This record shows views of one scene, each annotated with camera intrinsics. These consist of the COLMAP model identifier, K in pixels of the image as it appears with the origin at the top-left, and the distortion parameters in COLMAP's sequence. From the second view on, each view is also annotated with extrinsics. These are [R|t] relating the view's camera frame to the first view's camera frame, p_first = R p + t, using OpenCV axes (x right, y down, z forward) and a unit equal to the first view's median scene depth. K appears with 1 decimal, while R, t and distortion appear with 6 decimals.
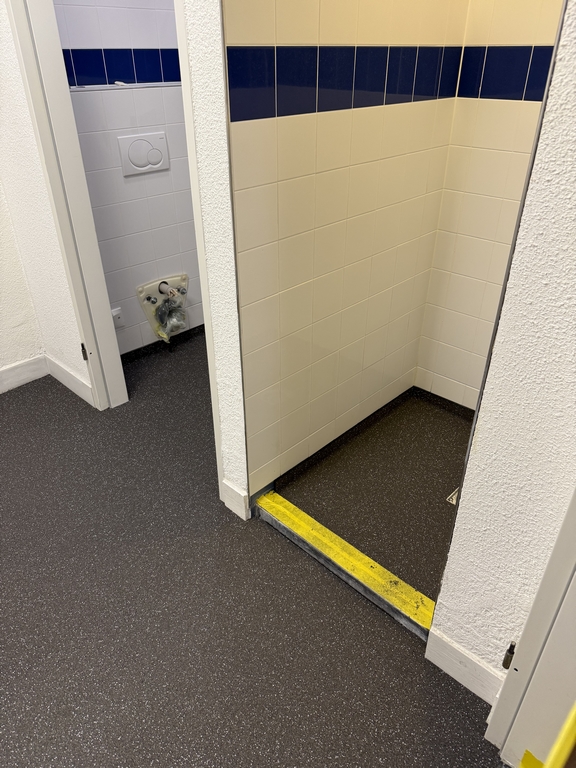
lens RADIAL K [[544.1, 0, 285.0], [0, 544.1, 391.3], [0, 0, 1]] dist [0.052497, -0.067201]
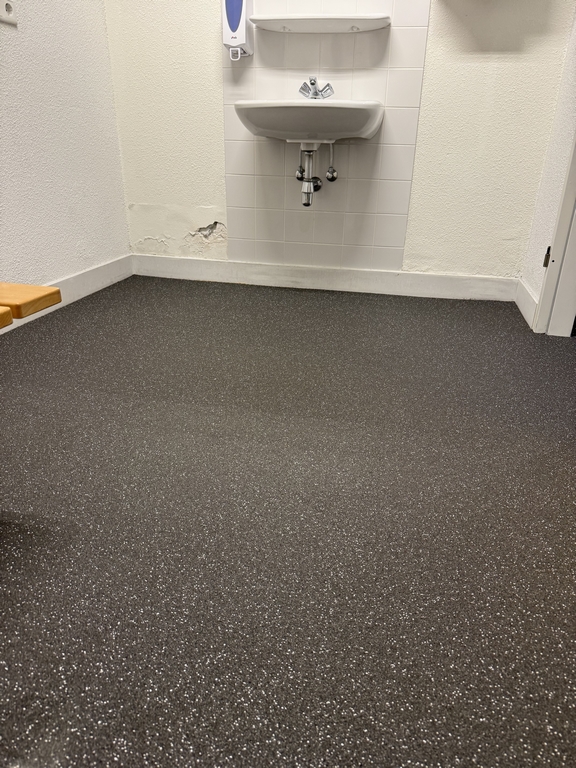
lens RADIAL K [[544.1, 0, 293.8], [0, 544.1, 392.8], [0, 0, 1]] dist [0.052497, -0.067201]
pose [[0.533344, 0.363578, -0.763777, 0.191846], [-0.468894, 0.878575, 0.090797, 0.244438], [0.704047, 0.309704, 0.639063, 0.187852]]
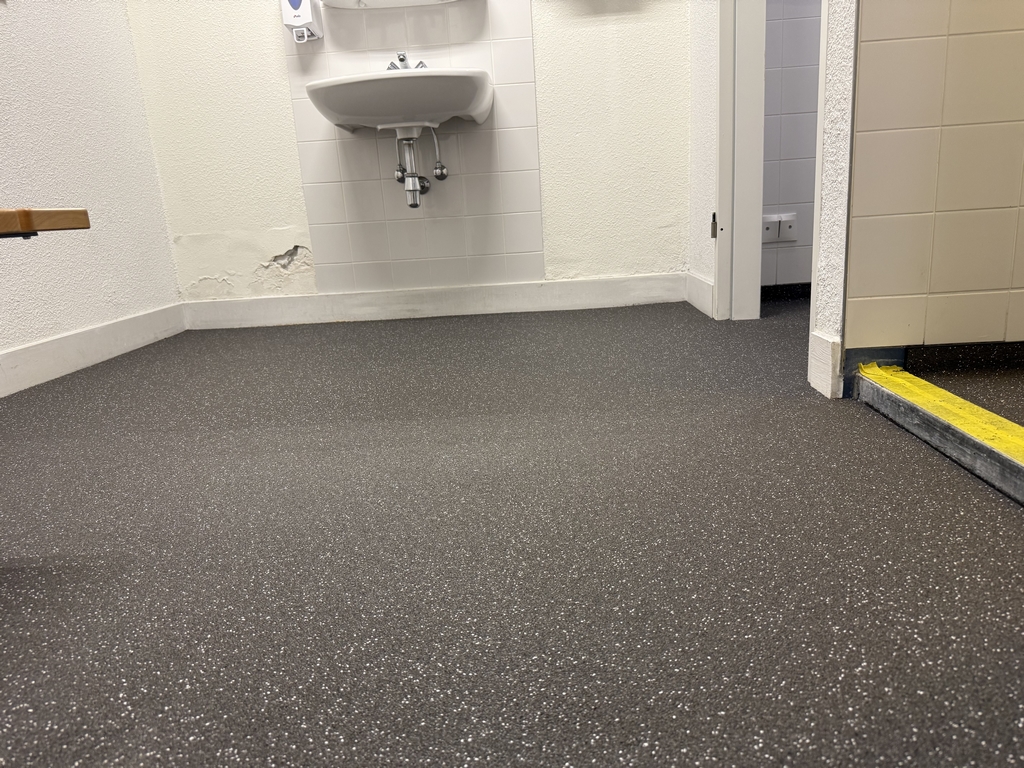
lens RADIAL K [[725.5, 0, 520.1], [0, 725.5, 398.4], [0, 0, 1]] dist [0.052497, -0.067201]
pose [[0.672121, 0.147923, -0.725515, 0.219583], [-0.340912, 0.931630, -0.125875, 0.369786], [0.657292, 0.331939, 0.676597, 0.225477]]
